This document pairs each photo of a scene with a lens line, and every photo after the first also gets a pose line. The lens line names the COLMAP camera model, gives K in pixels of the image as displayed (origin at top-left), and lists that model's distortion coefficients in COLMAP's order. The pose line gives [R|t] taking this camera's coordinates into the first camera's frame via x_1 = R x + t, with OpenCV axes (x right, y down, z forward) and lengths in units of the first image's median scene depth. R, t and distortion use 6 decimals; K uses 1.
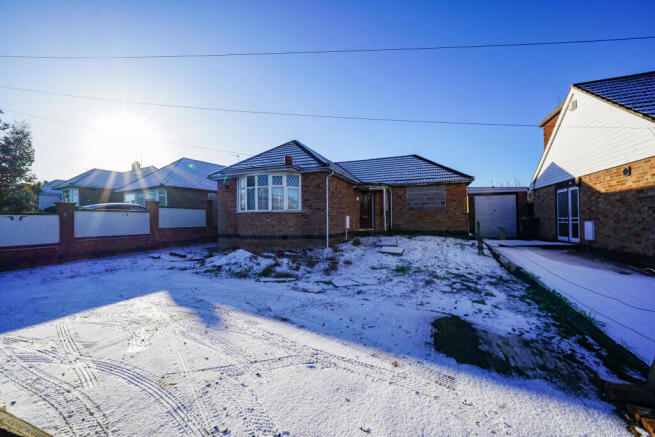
lens RADIAL K [[262.7, 0, 327.2], [0, 262.7, 219.0], [0, 0, 1]] dist [-0.019826, 0.000137]
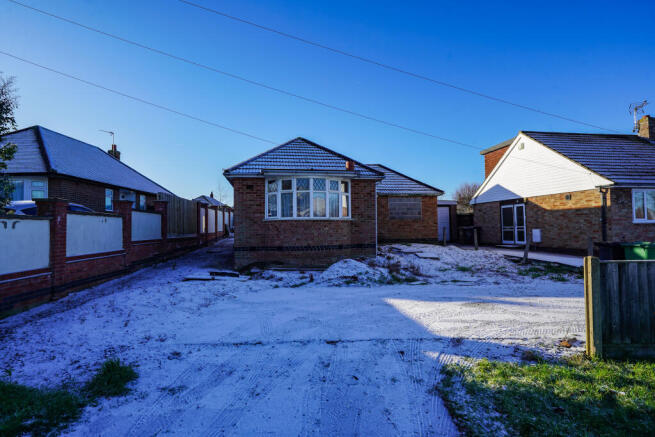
lens RADIAL K [[339.5, 0, 327.4], [0, 339.5, 220.2], [0, 0, 1]] dist [-0.000307, -0.000333]
pose [[0.850709, 0.012059, 0.525498, -0.835614], [0.002594, 0.999628, -0.027140, 0.006784], [-0.525630, 0.024452, 0.850362, -0.003721]]
